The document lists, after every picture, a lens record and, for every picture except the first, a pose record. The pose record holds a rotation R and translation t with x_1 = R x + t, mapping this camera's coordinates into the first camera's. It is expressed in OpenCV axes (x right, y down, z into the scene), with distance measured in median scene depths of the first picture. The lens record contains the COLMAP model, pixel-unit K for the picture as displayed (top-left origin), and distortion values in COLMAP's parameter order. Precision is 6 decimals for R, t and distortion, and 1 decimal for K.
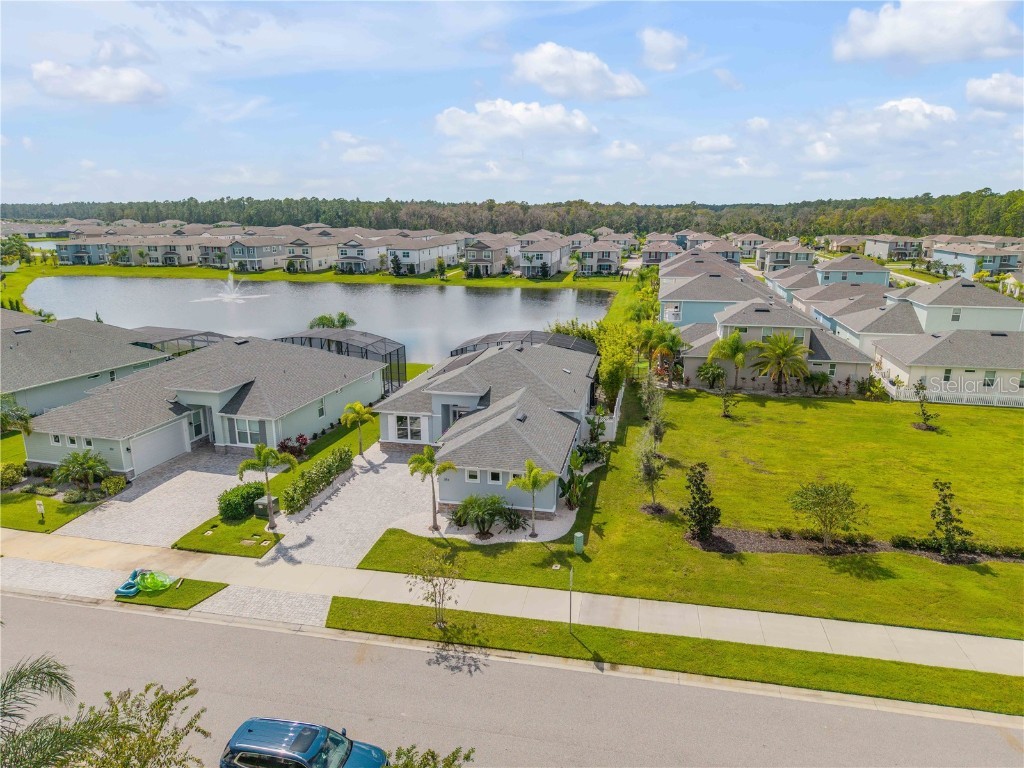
lens RADIAL K [[684.2, 0, 512.0], [0, 684.2, 384.0], [0, 0, 1]] dist [0.036841, -0.049590]
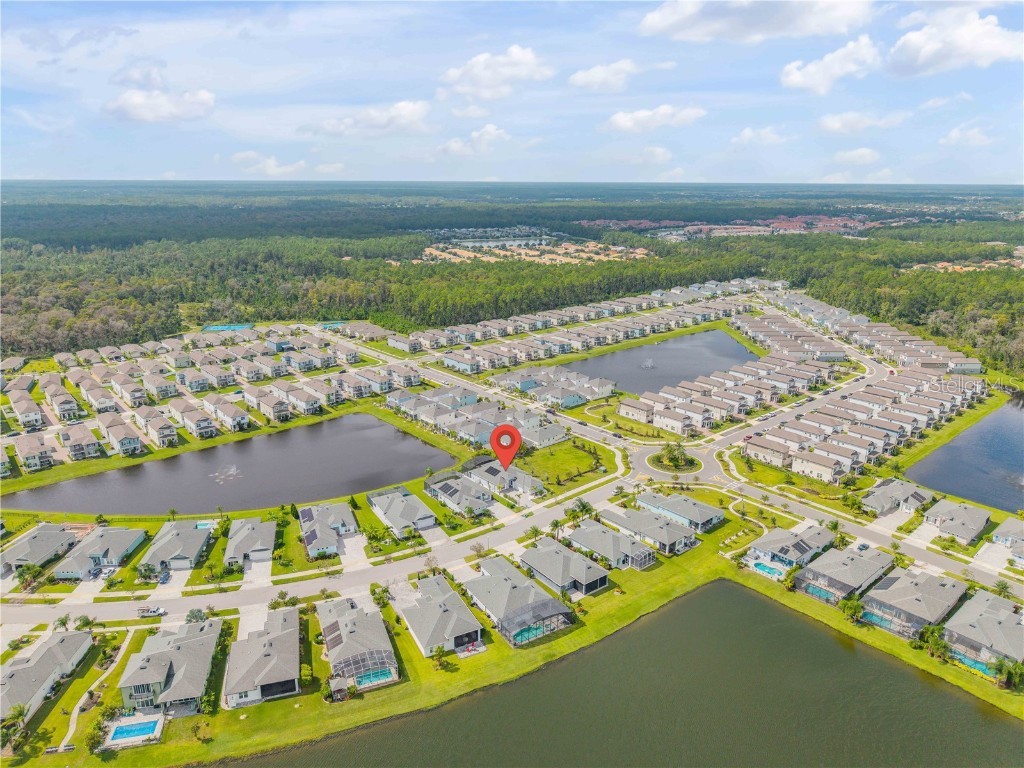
lens RADIAL K [[683.3, 0, 512.0], [0, 683.3, 384.0], [0, 0, 1]] dist [0.064165, -0.077406]
pose [[0.604041, -0.223009, 0.765115, -4.302558], [0.191373, 0.972549, 0.132385, -1.507620], [-0.773635, 0.066456, 0.630137, -2.619209]]
